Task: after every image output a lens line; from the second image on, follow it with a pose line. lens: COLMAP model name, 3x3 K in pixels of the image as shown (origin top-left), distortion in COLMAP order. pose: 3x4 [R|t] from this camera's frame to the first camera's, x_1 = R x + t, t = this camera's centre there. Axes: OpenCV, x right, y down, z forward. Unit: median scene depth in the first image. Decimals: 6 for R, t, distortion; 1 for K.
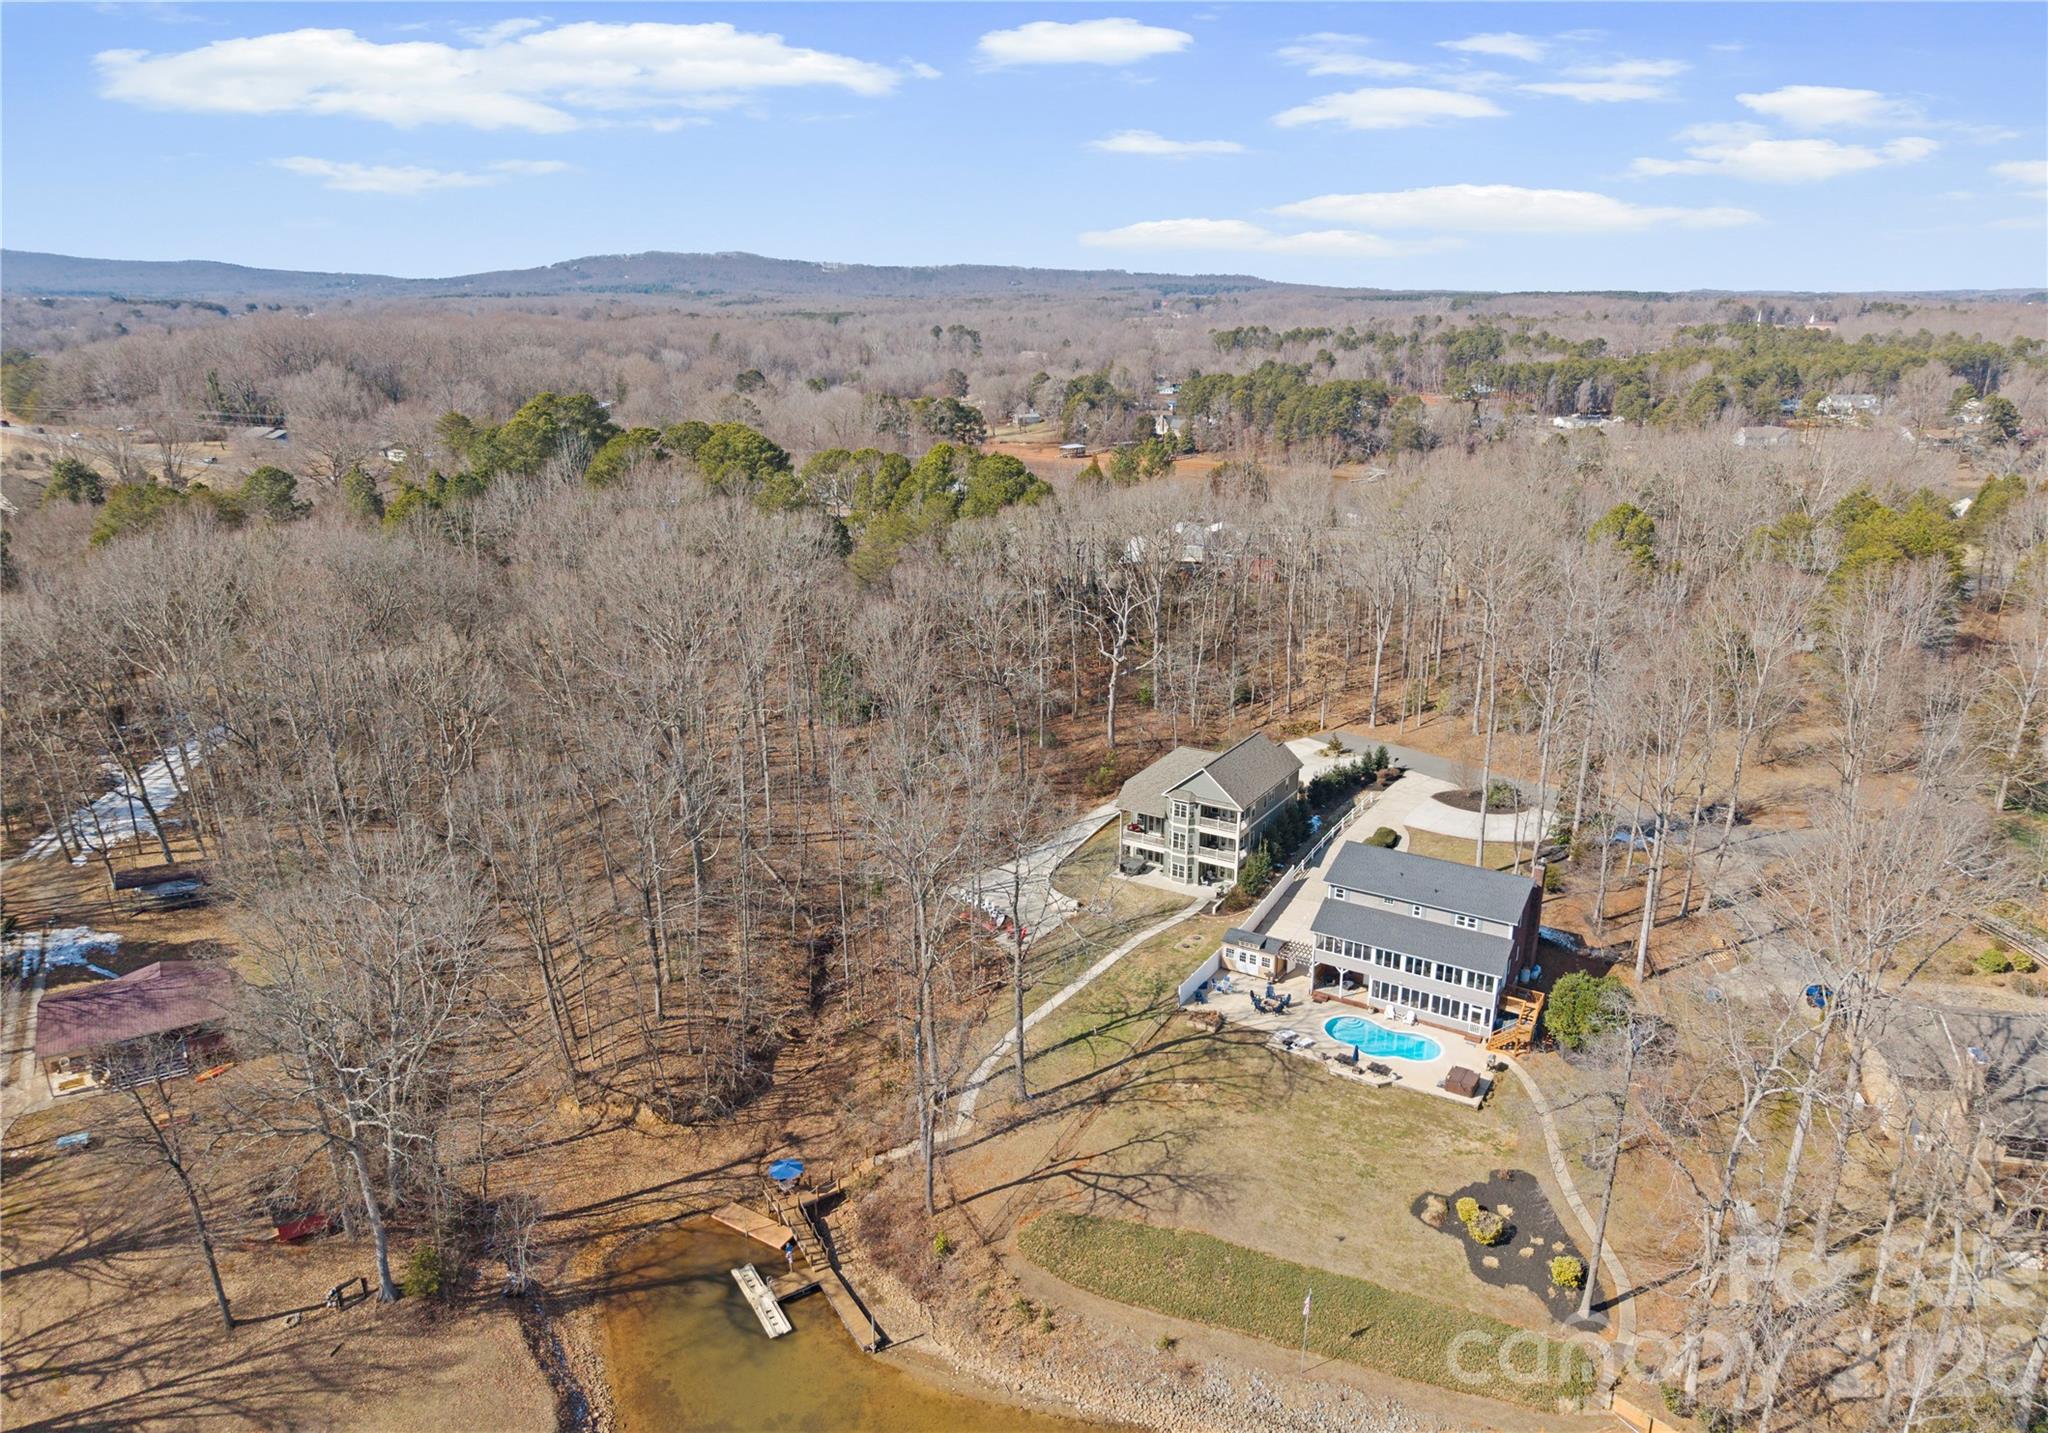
lens RADIAL K [[1482.1, 0, 1035.5], [0, 1482.1, 729.4], [0, 0, 1]] dist [0.007286, -0.011275]
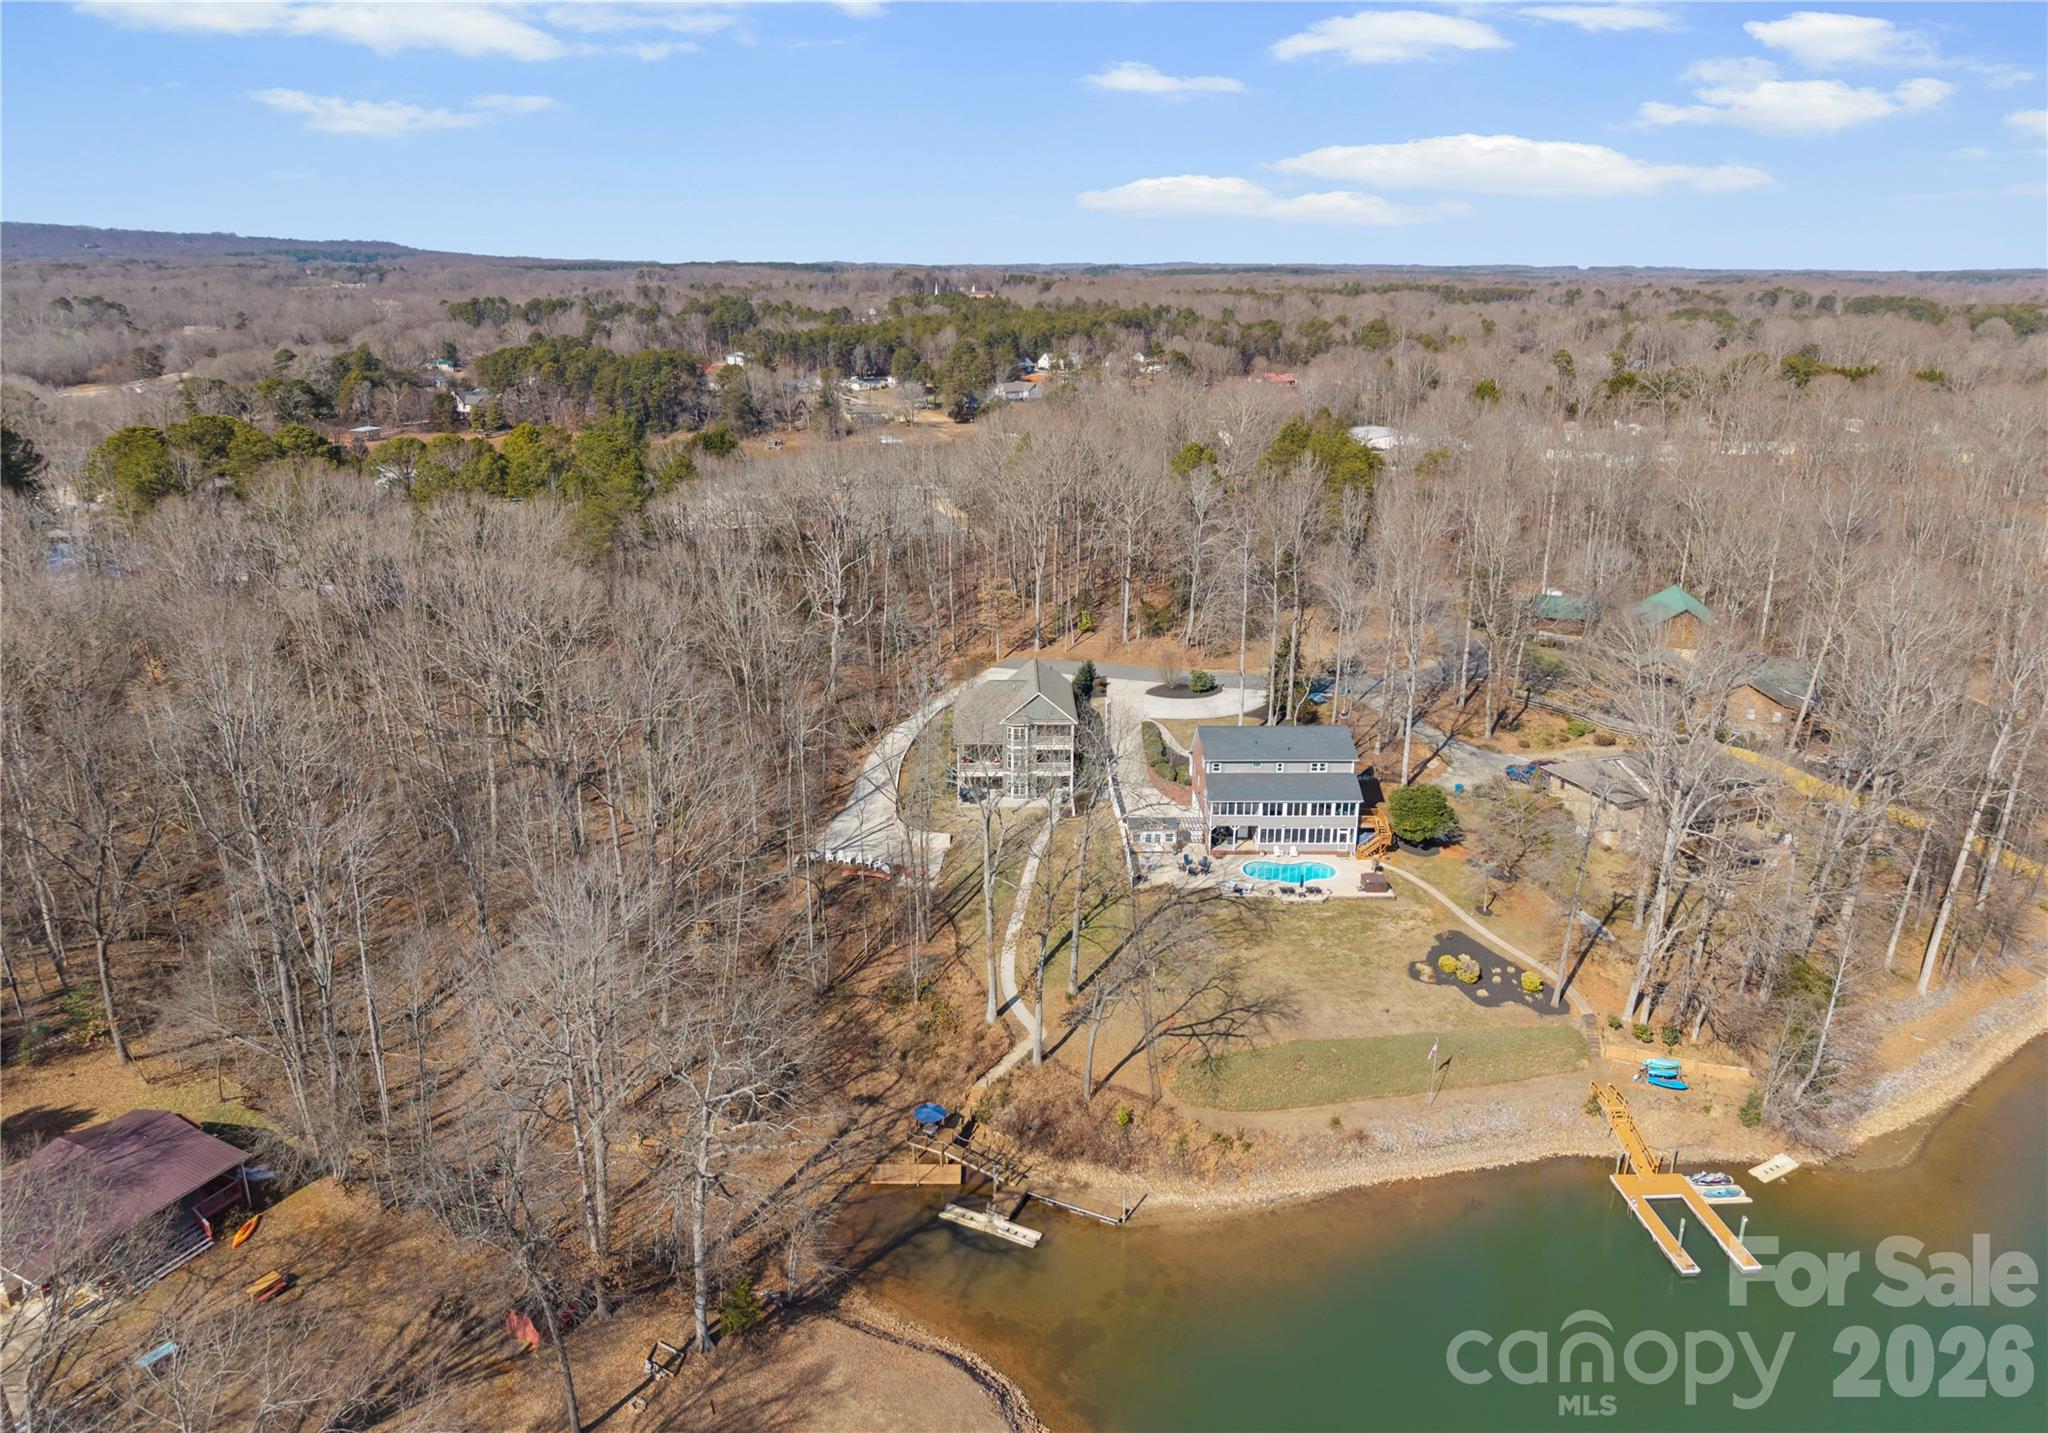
lens RADIAL K [[1482.1, 0, 1086.3], [0, 1482.1, 714.1], [0, 0, 1]] dist [0.007286, -0.011275]
pose [[0.811448, -0.161030, 0.561803, -0.570664], [0.156282, 0.986072, 0.056910, -0.016430], [-0.563142, 0.041620, 0.825311, 0.073578]]
